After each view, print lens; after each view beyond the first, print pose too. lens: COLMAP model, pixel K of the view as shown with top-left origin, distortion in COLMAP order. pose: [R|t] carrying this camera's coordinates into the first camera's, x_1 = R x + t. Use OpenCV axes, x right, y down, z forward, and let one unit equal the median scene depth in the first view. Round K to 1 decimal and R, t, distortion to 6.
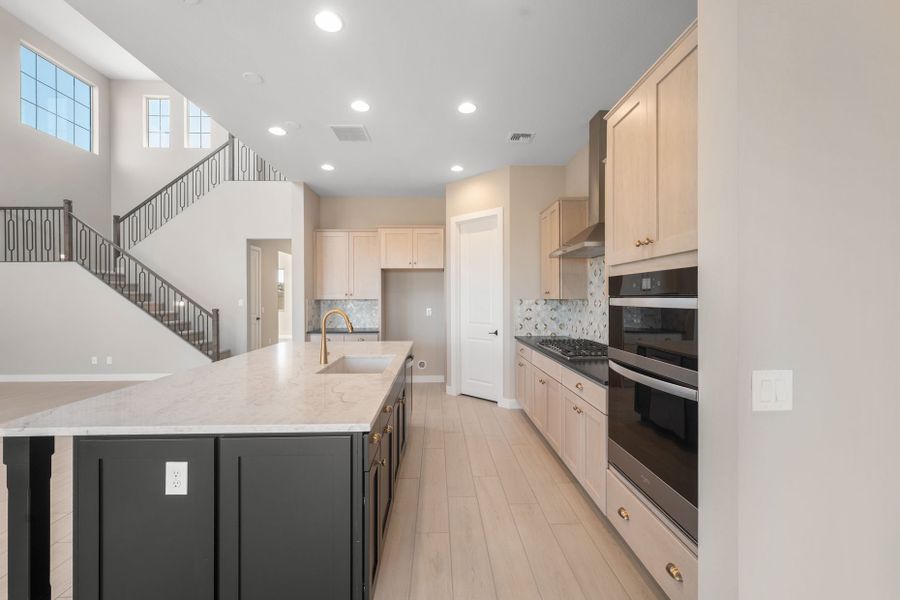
lens RADIAL K [[363.2, 0, 446.5], [0, 363.2, 298.1], [0, 0, 1]] dist [-0.001264, -0.000398]
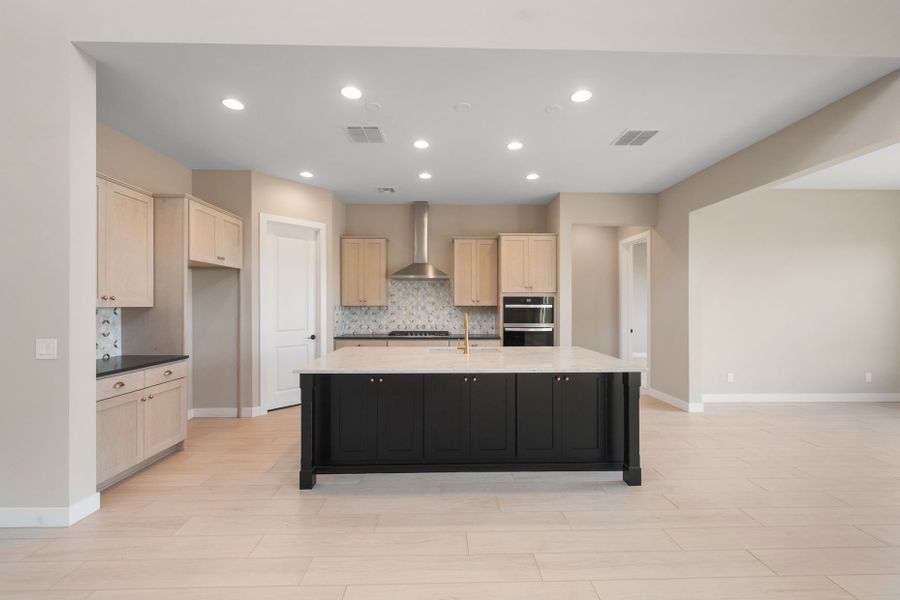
lens RADIAL K [[364.8, 0, 447.7], [0, 364.8, 304.8], [0, 0, 1]] dist [0.000836, -0.000090]
pose [[0.016687, 0.001028, 0.999860, -0.957391], [0.001412, 0.999998, -0.001052, 0.000991], [-0.999860, 0.001429, 0.016686, 0.594635]]
